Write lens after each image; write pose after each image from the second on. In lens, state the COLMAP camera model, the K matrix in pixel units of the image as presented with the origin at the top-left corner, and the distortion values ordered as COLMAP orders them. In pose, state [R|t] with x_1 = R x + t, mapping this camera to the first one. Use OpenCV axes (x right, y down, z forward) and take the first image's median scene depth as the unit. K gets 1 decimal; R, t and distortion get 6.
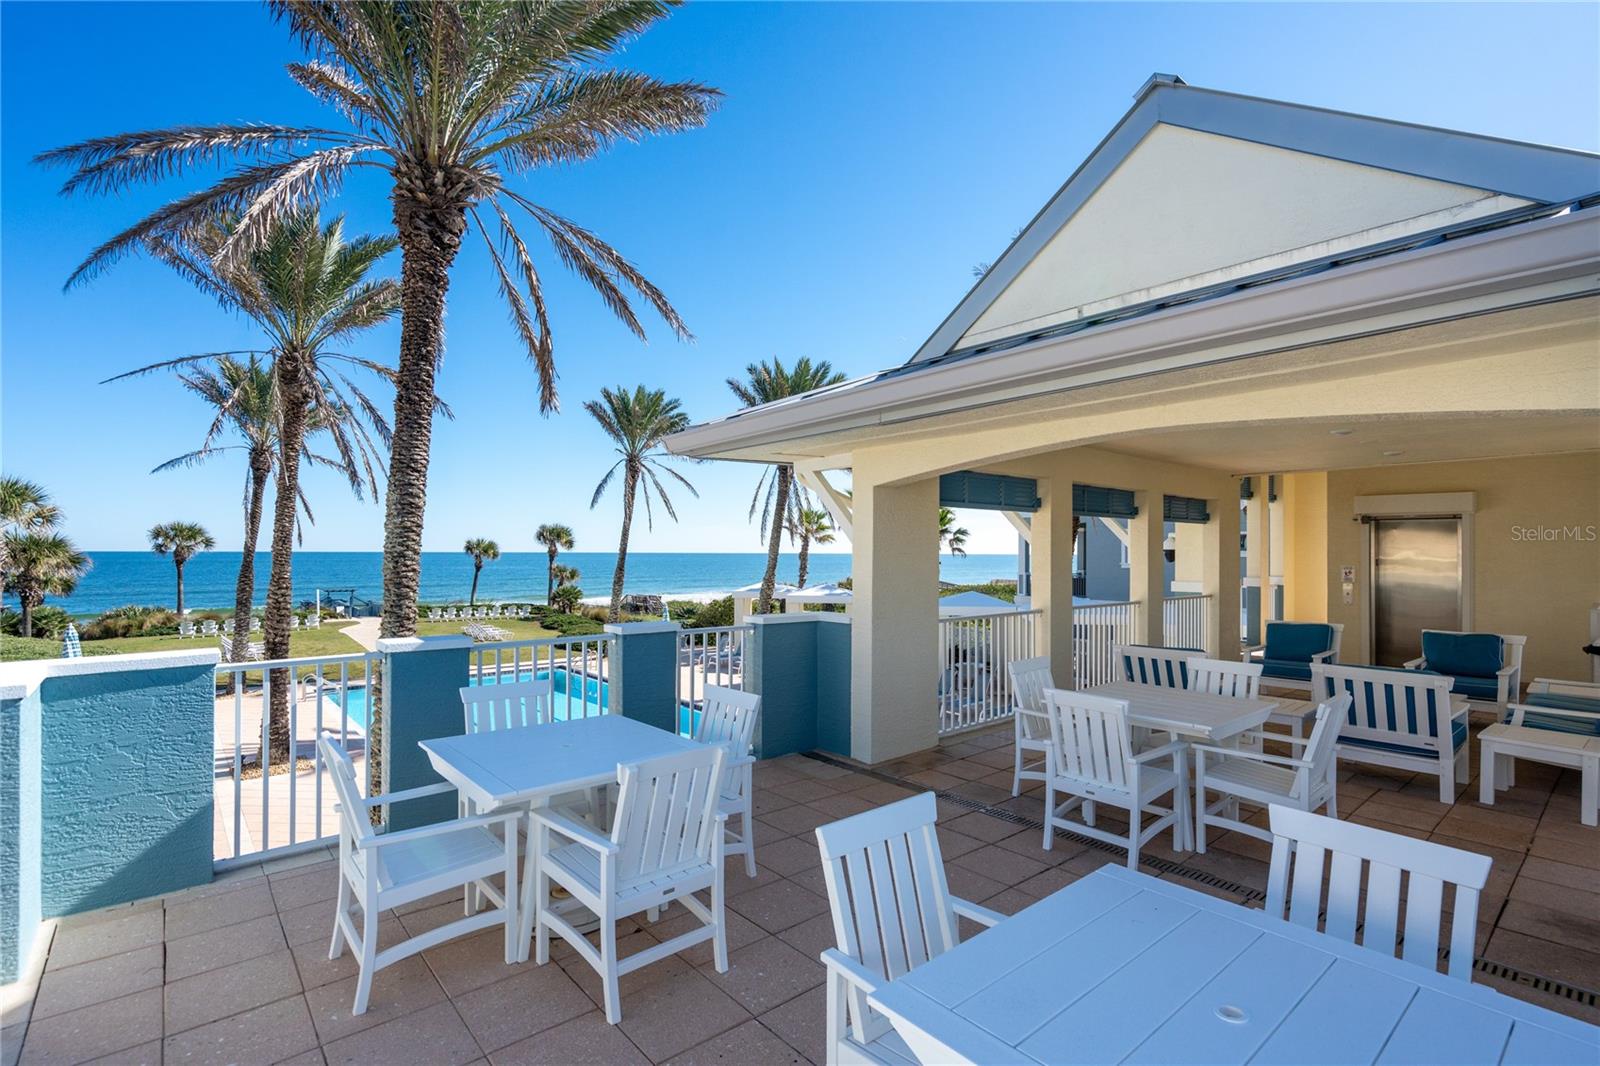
lens RADIAL K [[726.5, 0, 813.6], [0, 726.5, 541.9], [0, 0, 1]] dist [-0.031117, 0.001512]
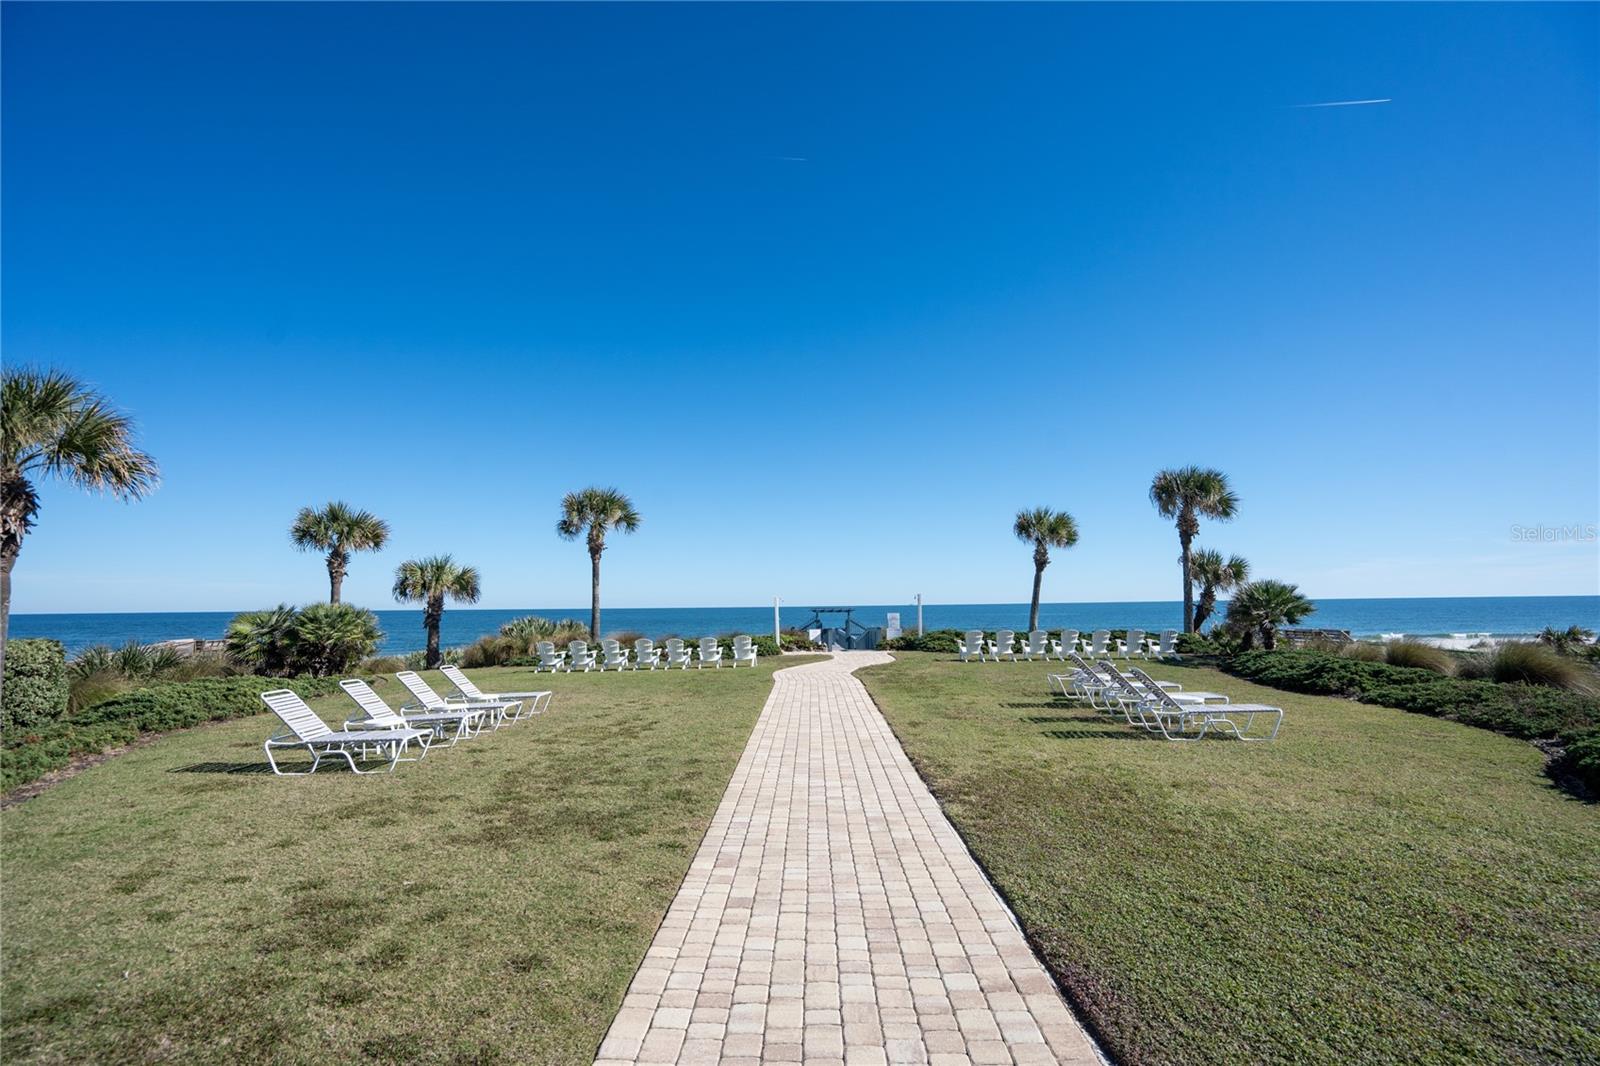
lens RADIAL K [[726.5, 0, 813.6], [0, 726.5, 541.9], [0, 0, 1]] dist [-0.031117, 0.001512]
pose [[0.775340, -0.068336, -0.627836, -0.338144], [0.023253, 0.996543, -0.079753, 0.076561], [0.631116, 0.047237, 0.774249, 0.629000]]
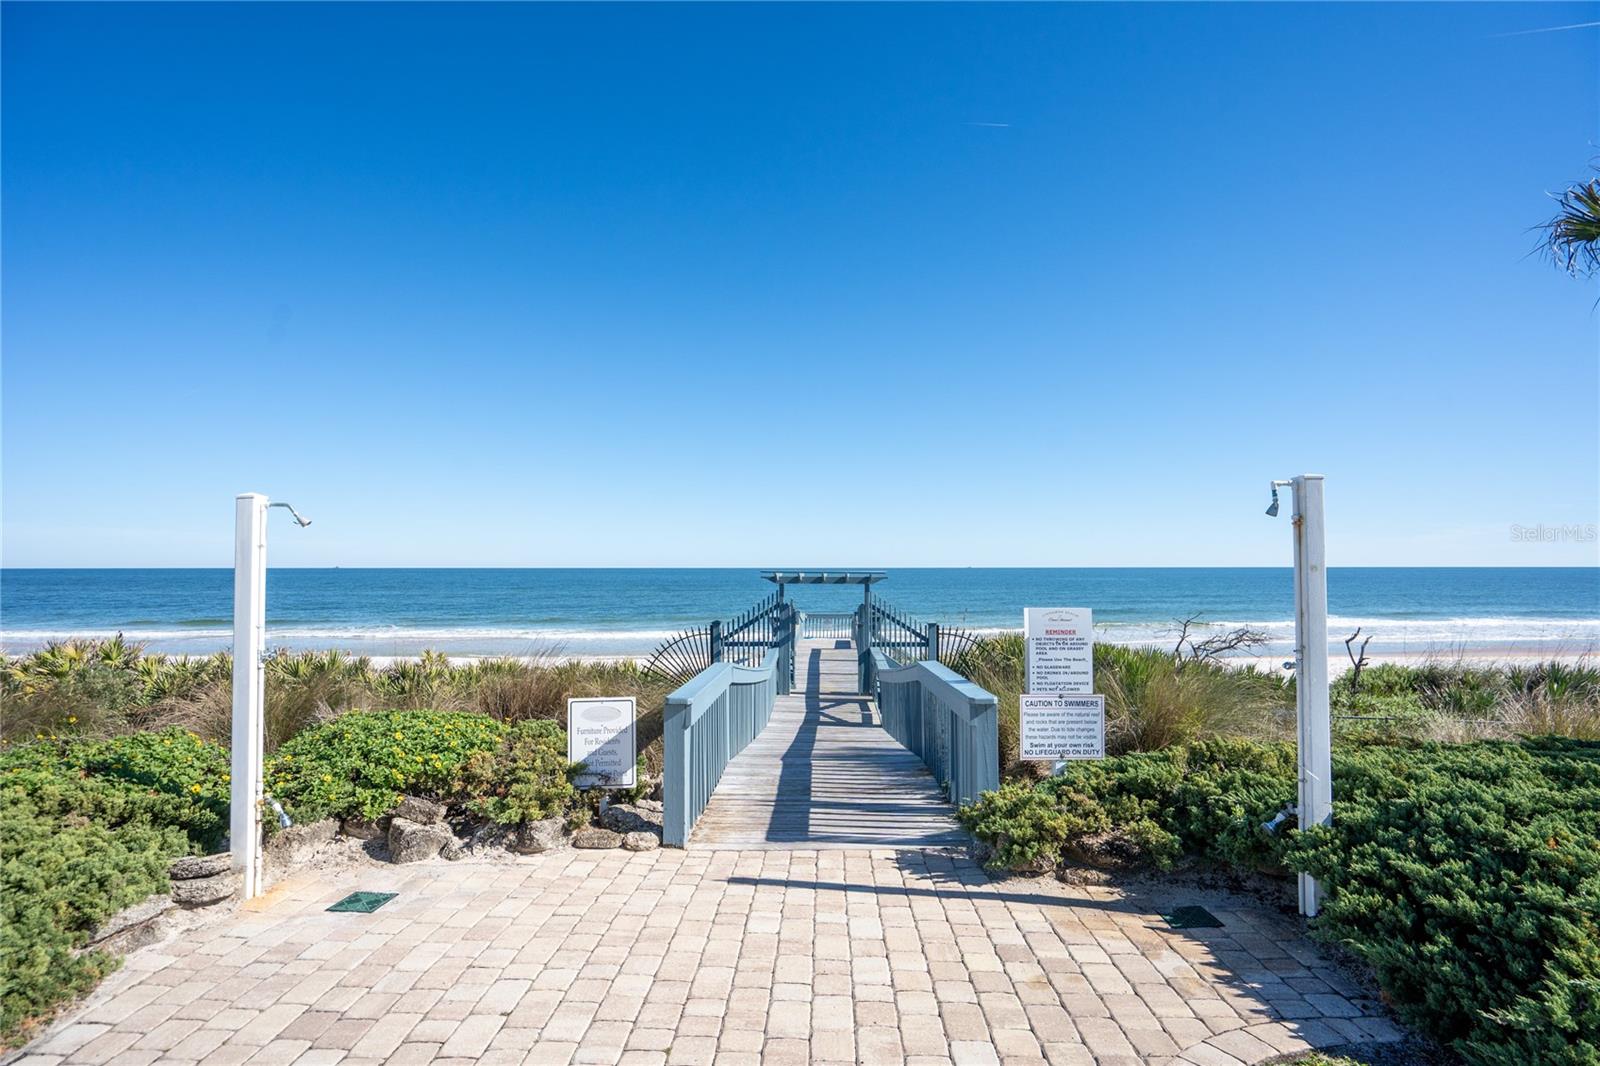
lens RADIAL K [[726.5, 0, 813.6], [0, 726.5, 541.9], [0, 0, 1]] dist [-0.031117, 0.001512]
pose [[0.753838, -0.030388, -0.656358, -0.648911], [0.012912, 0.999422, -0.031442, 0.082362], [0.656934, 0.015227, 0.753795, 1.070298]]
